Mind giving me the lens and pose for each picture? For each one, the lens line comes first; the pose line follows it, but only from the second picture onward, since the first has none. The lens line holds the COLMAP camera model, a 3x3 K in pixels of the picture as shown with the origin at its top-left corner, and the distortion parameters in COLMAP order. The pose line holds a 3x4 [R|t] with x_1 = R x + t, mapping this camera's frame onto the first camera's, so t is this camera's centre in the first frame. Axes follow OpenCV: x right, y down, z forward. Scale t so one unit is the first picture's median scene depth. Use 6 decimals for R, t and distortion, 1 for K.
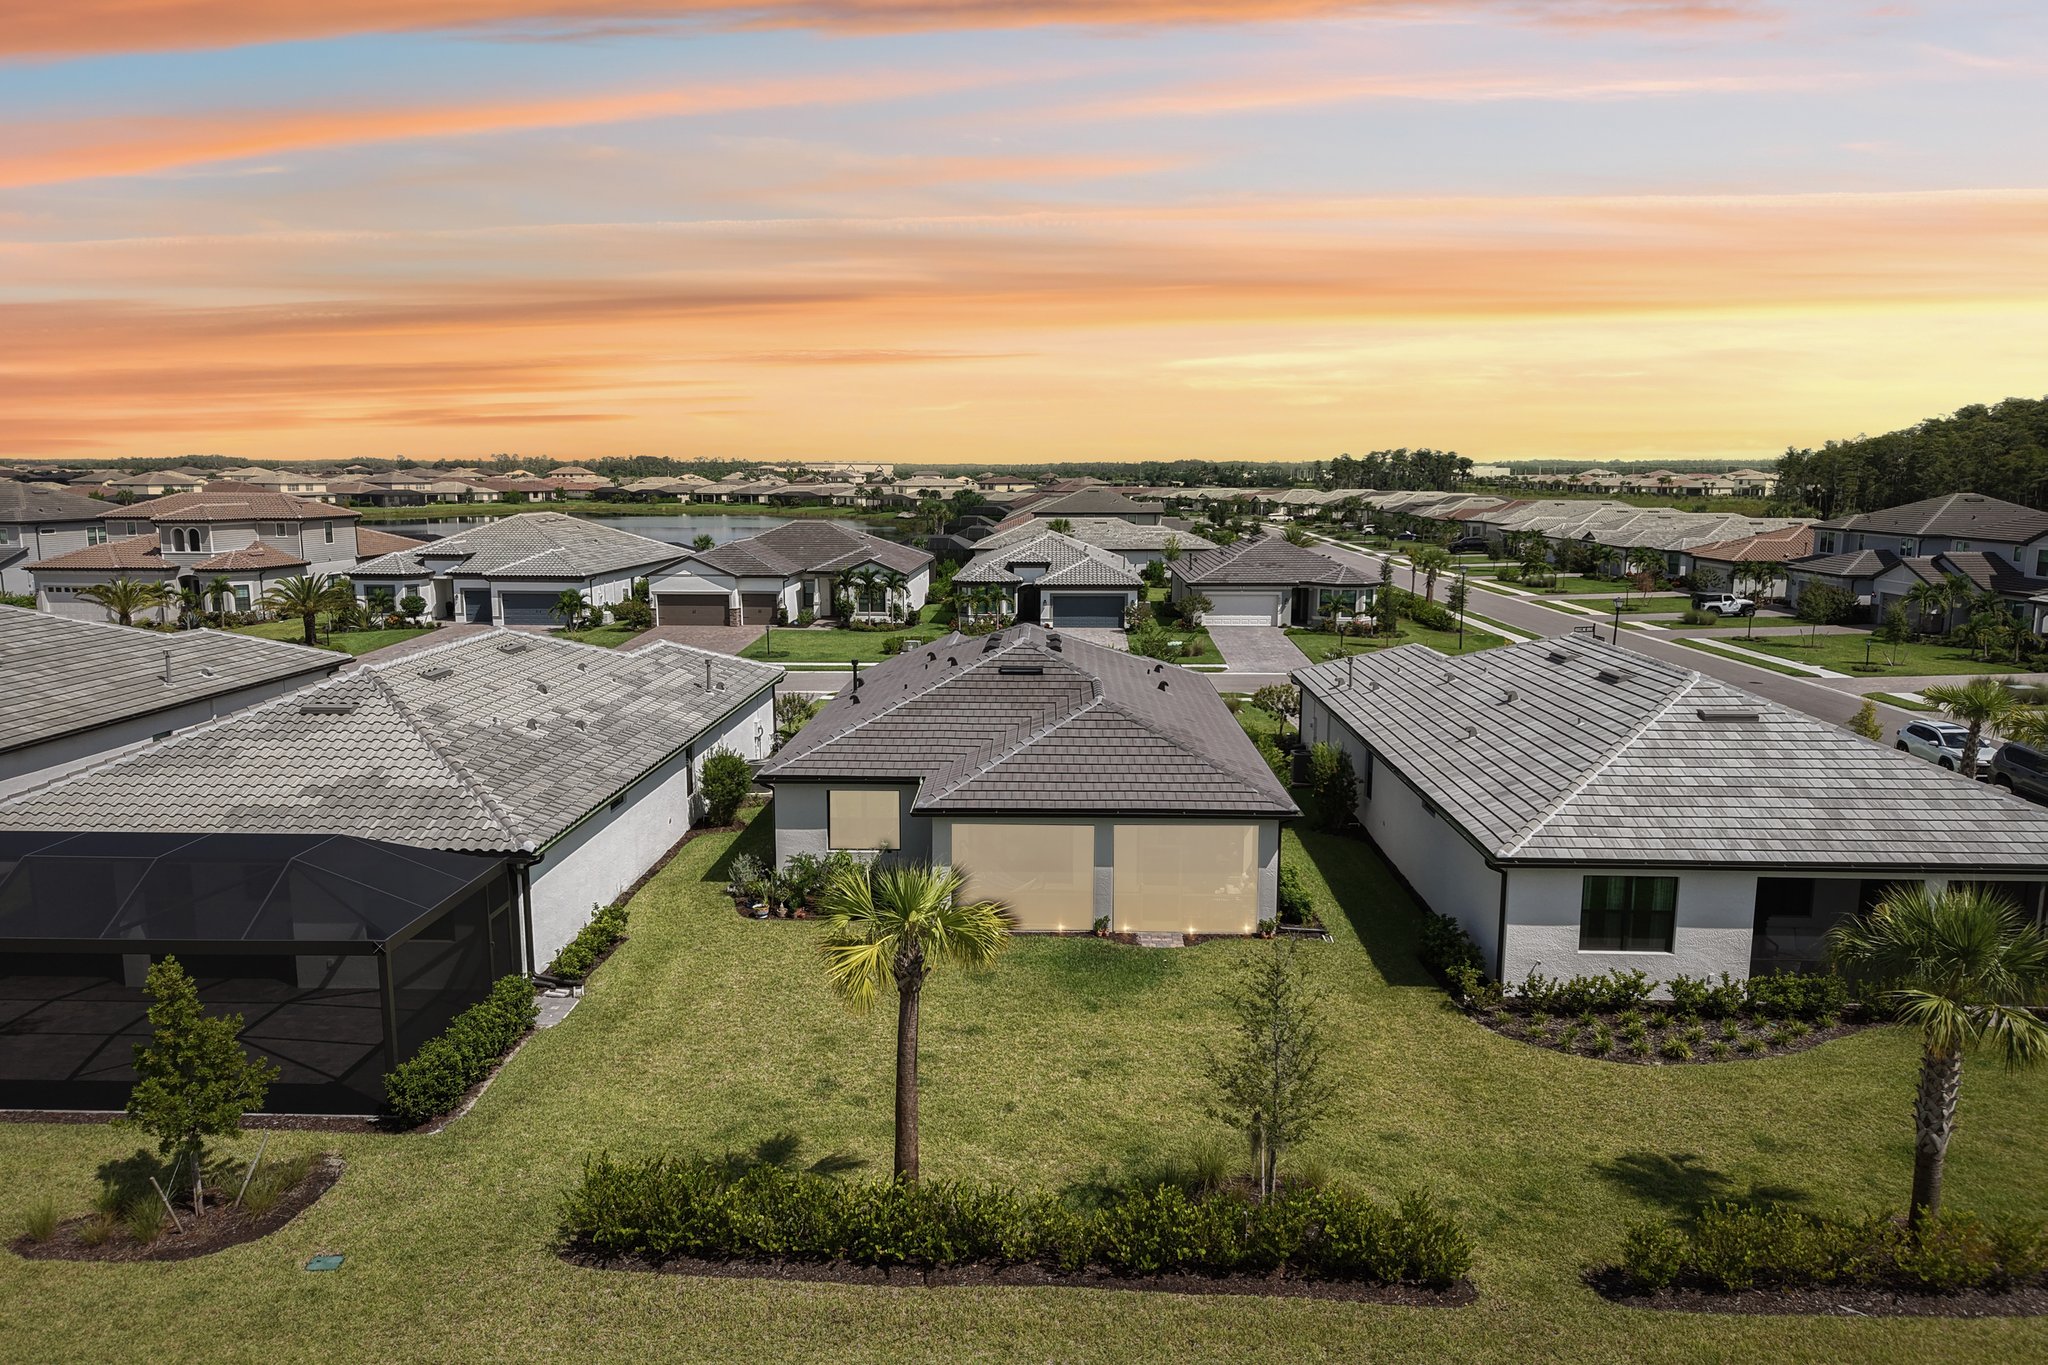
lens RADIAL K [[1383.7, 0, 1024.0], [0, 1383.7, 682.5], [0, 0, 1]] dist [0.073664, -0.067202]
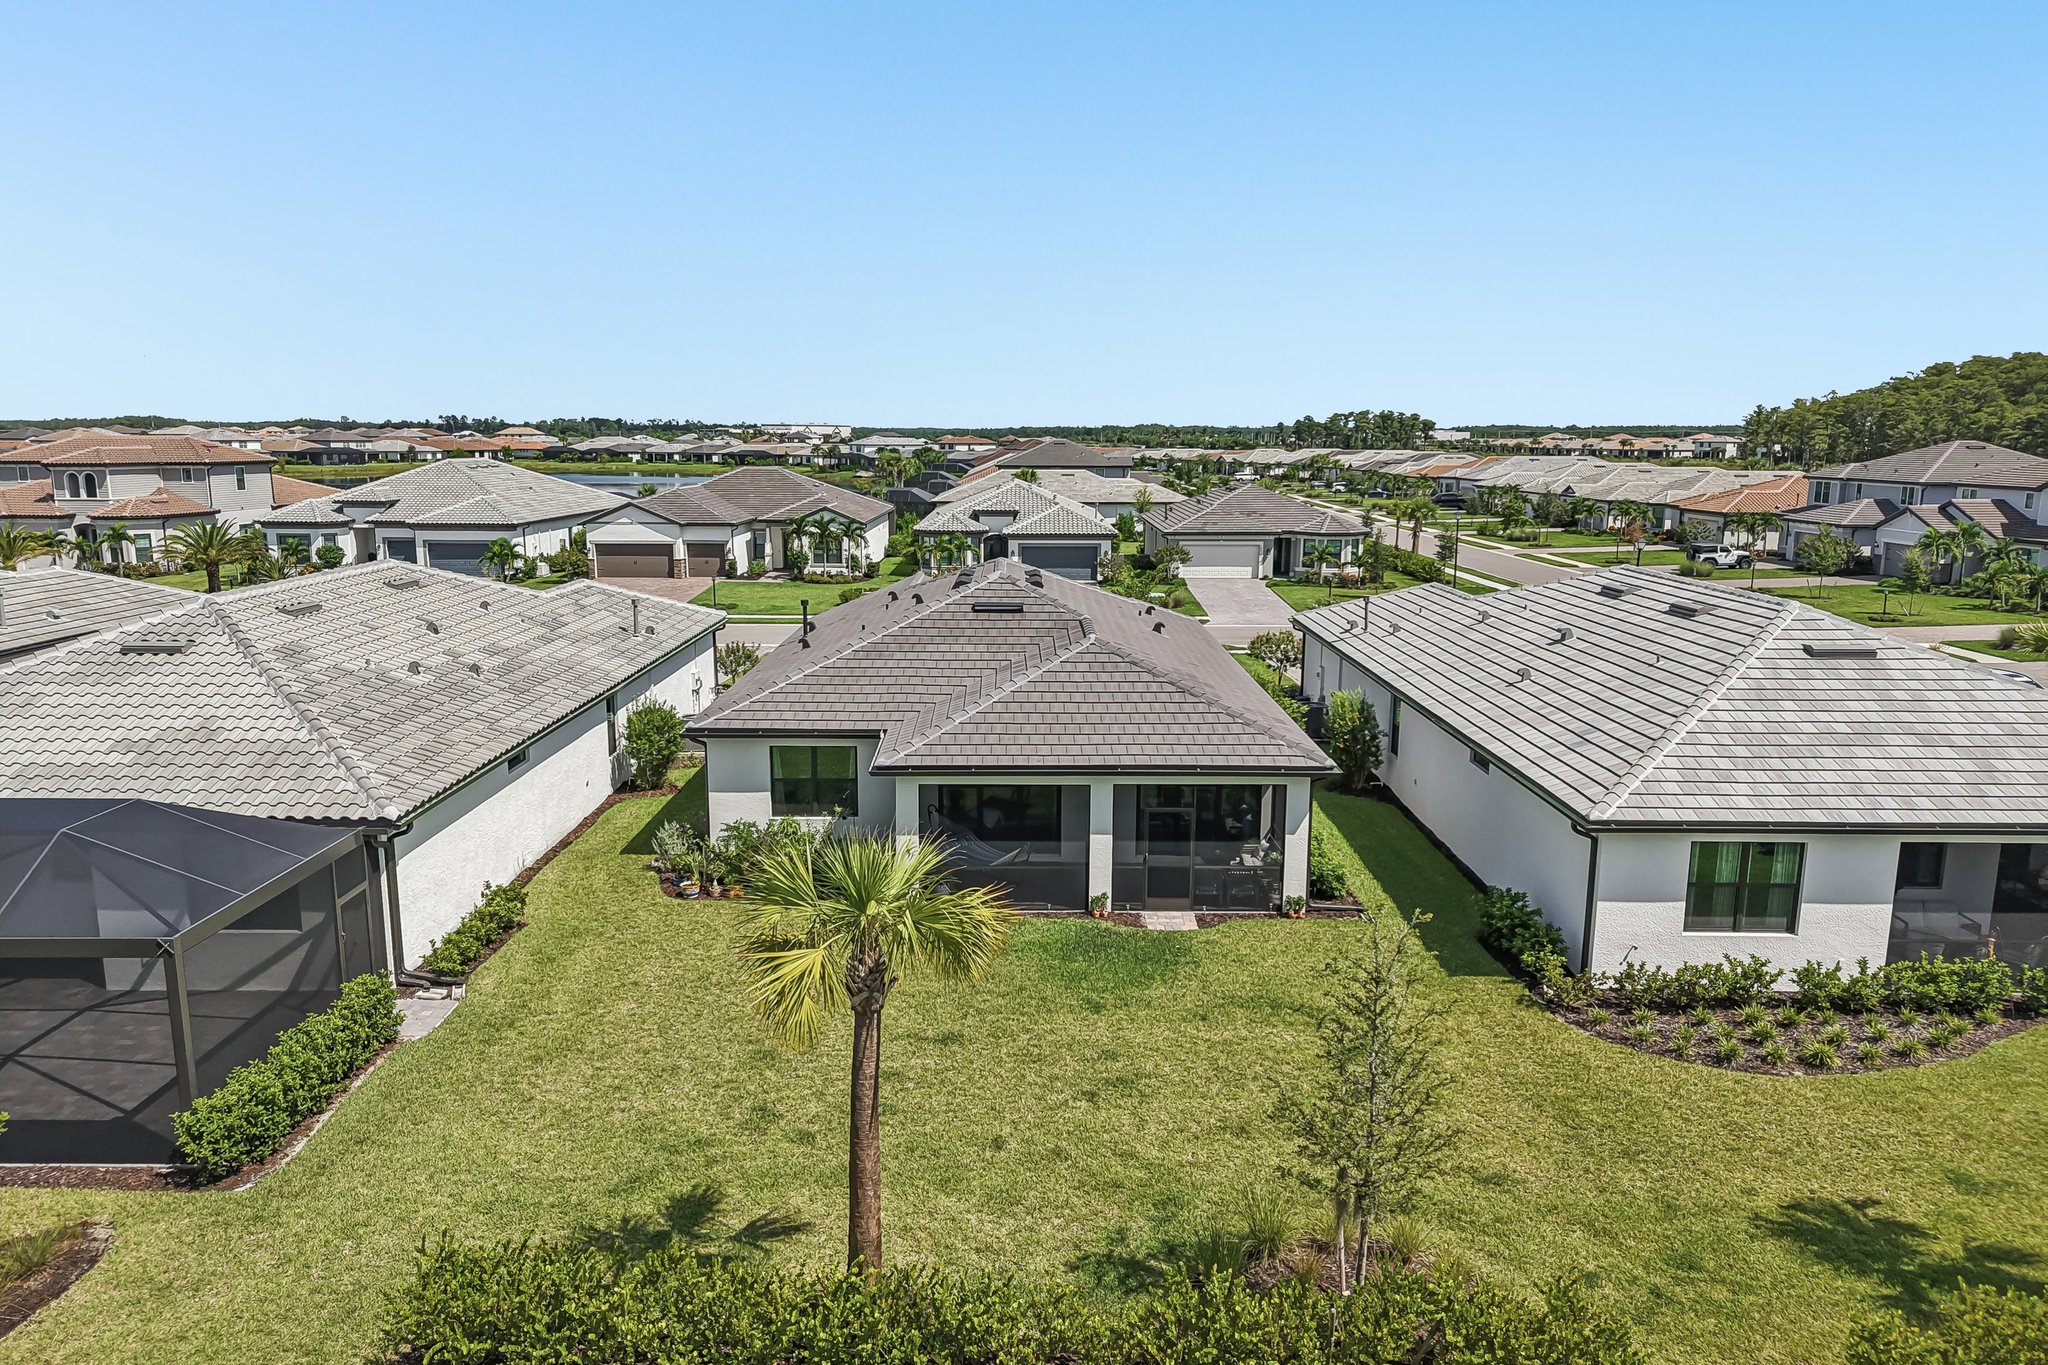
lens RADIAL K [[1354.4, 0, 1024.0], [0, 1354.4, 682.5], [0, 0, 1]] dist [0.036093, -0.002430]
pose [[0.999501, -0.002330, 0.031508, -0.014603], [0.001644, 0.999762, 0.021775, 0.023188], [-0.031551, -0.021713, 0.999266, 0.186138]]
